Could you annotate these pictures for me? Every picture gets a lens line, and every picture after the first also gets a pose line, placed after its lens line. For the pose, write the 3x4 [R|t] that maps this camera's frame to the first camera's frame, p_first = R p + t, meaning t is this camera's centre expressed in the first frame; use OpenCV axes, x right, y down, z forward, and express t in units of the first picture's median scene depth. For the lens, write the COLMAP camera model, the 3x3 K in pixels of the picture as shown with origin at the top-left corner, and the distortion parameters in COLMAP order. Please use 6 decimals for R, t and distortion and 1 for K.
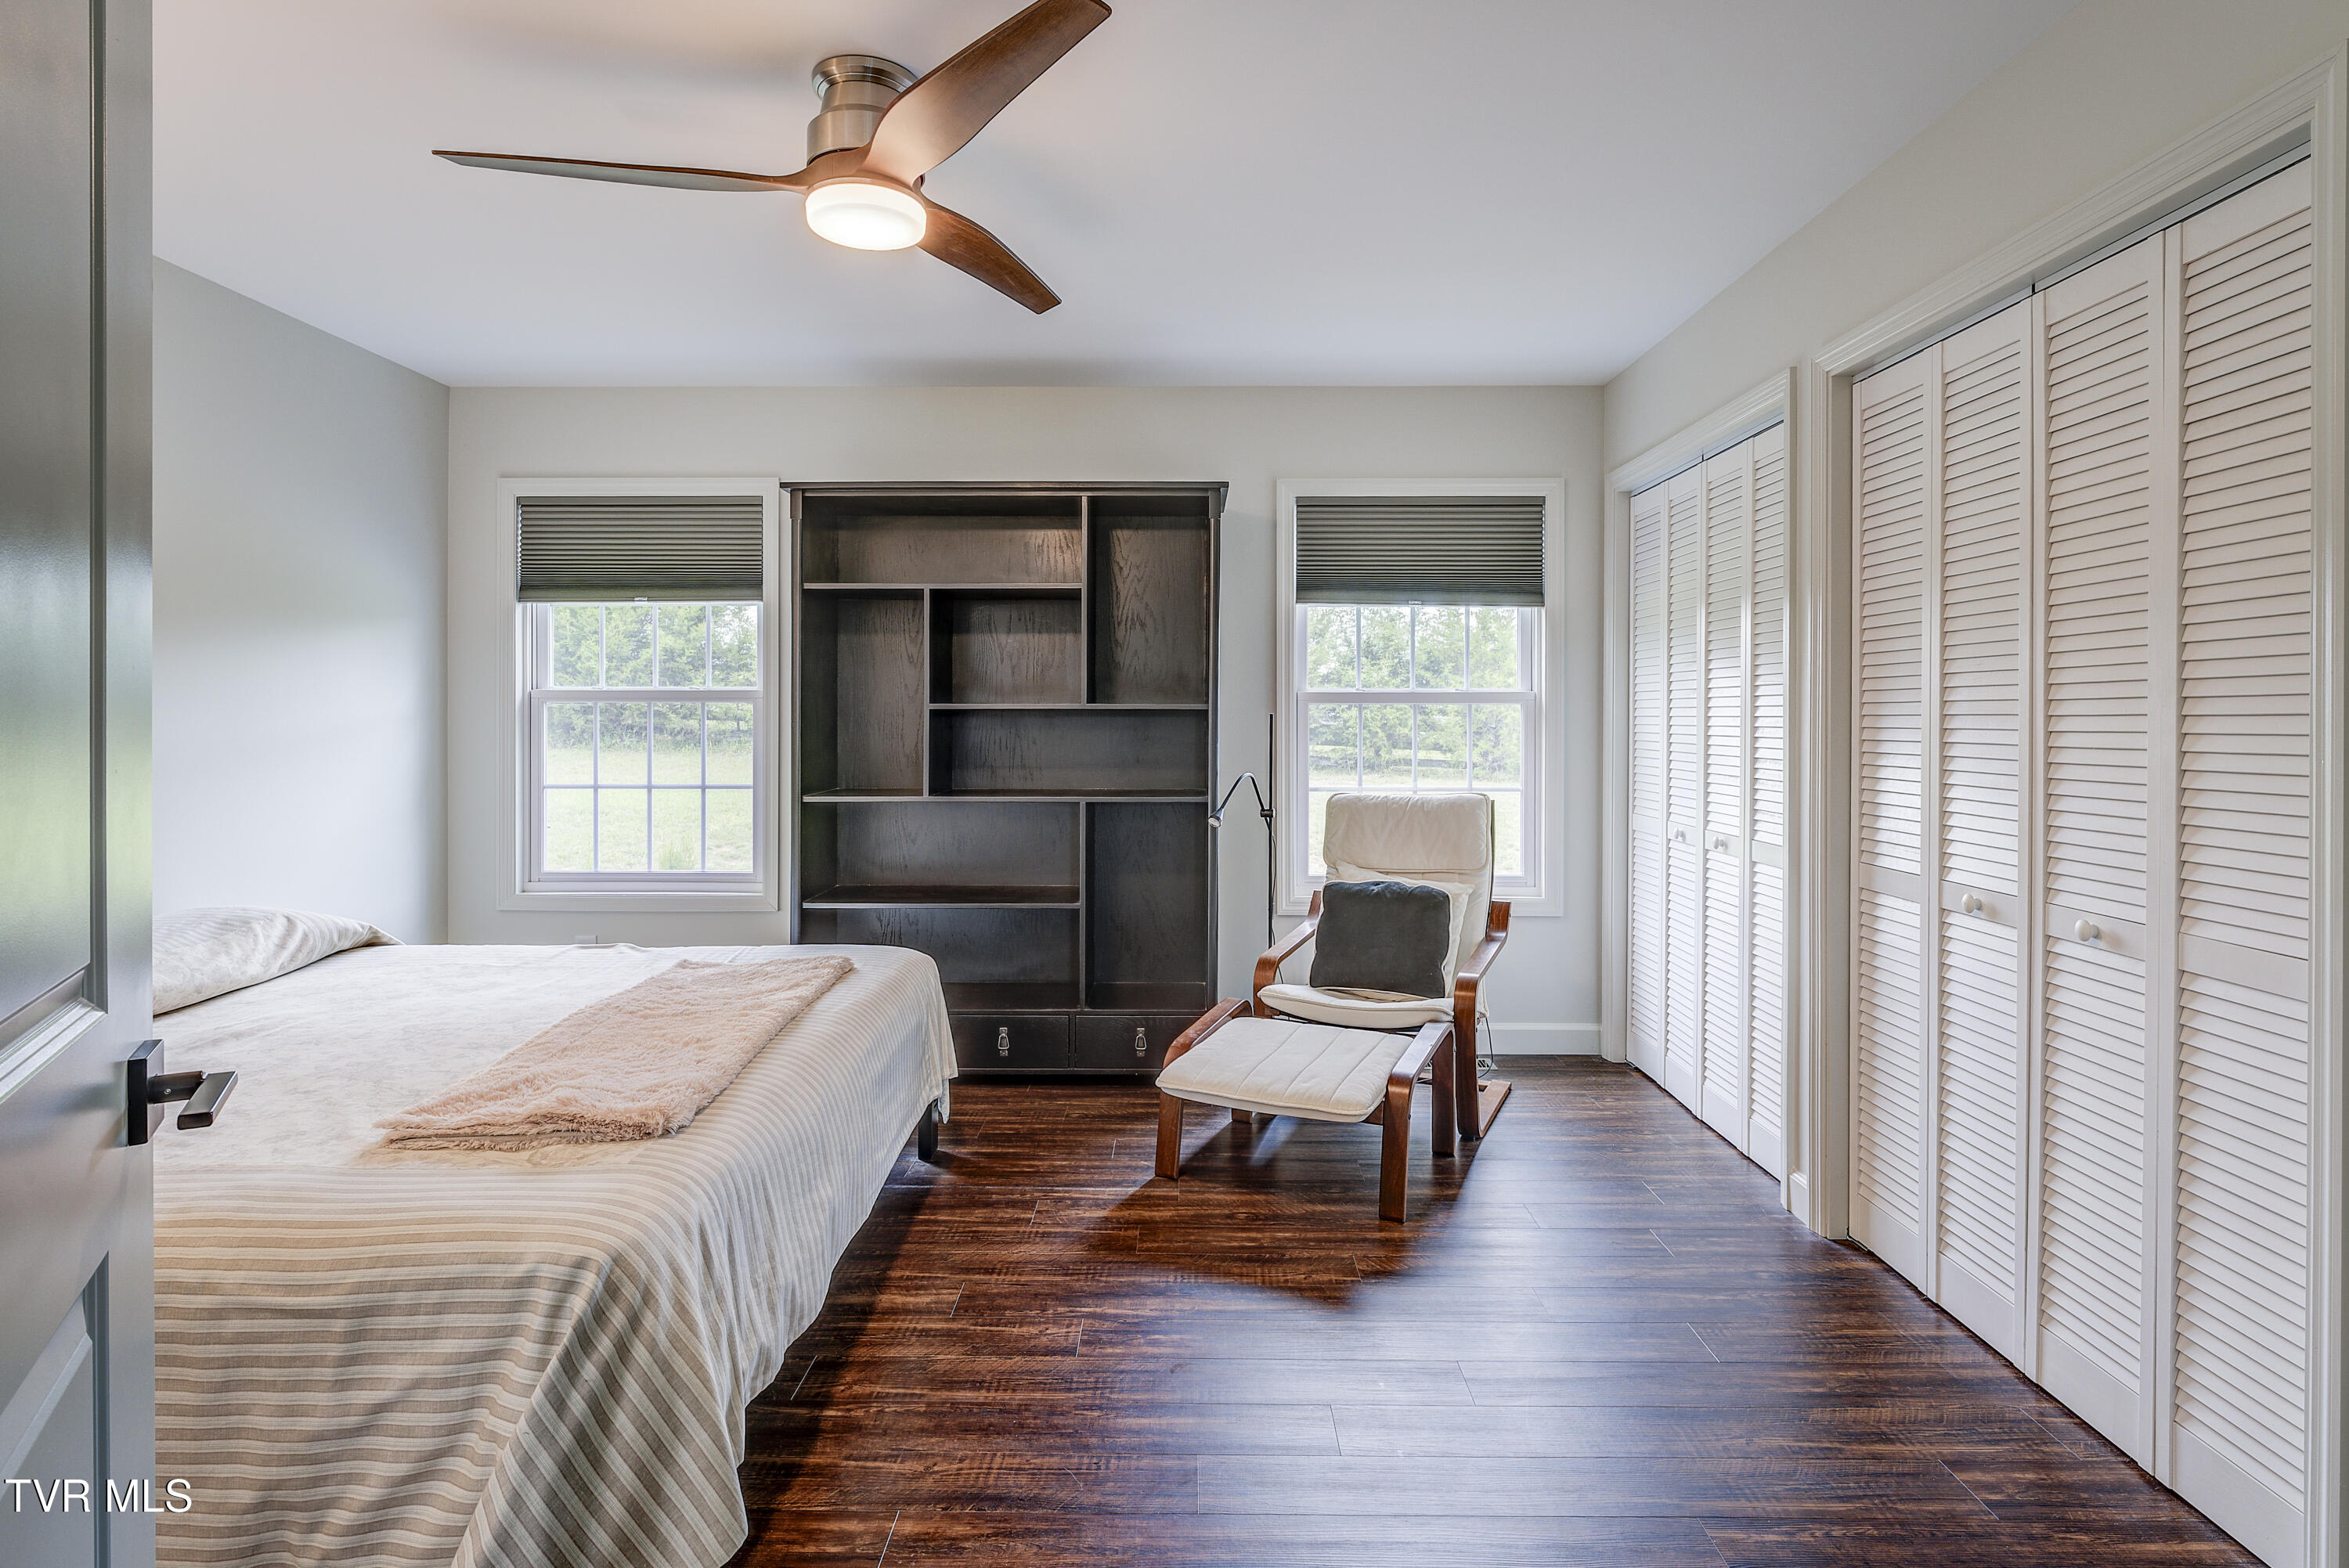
lens RADIAL K [[1271.8, 0, 1259.5], [0, 1271.8, 723.0], [0, 0, 1]] dist [0.003009, -0.000388]
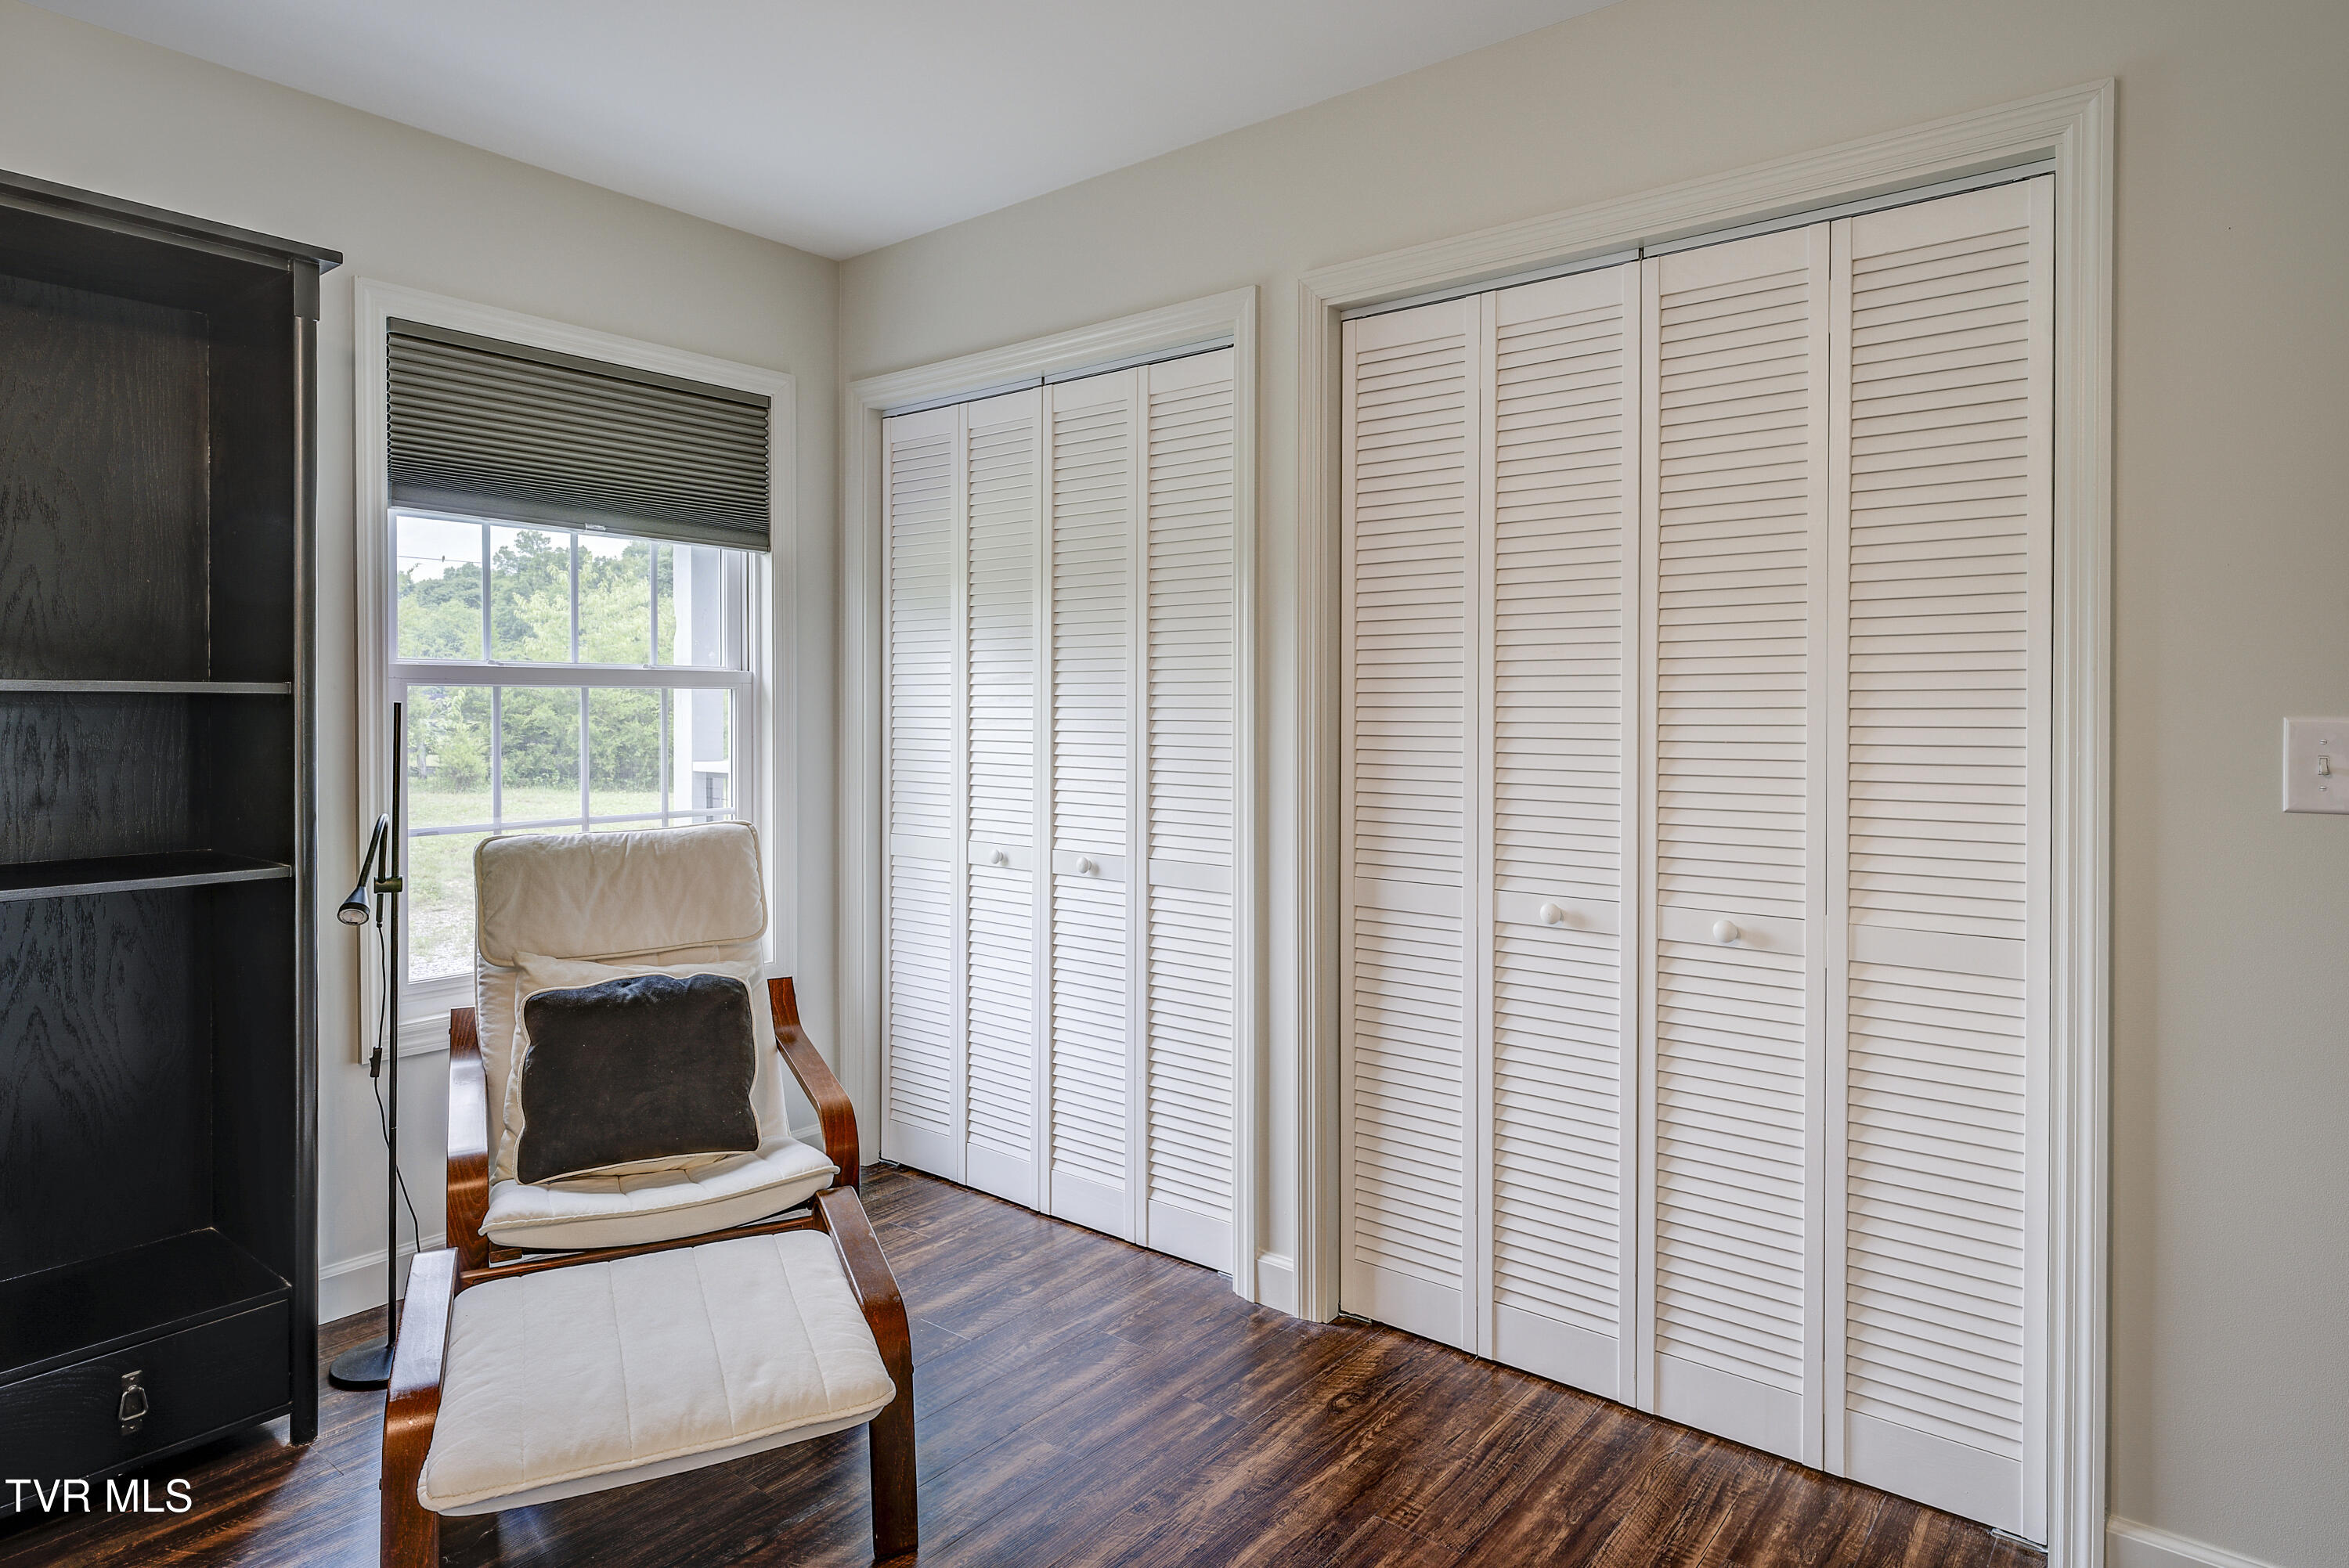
lens RADIAL K [[1301.1, 0, 1171.1], [0, 1301.1, 715.9], [0, 0, 1]] dist [-0.000780, -0.000855]
pose [[0.633286, -0.003375, 0.773910, -0.222291], [0.001953, 0.999994, 0.002763, -0.001506], [-0.773915, -0.000238, 0.633289, 0.410534]]
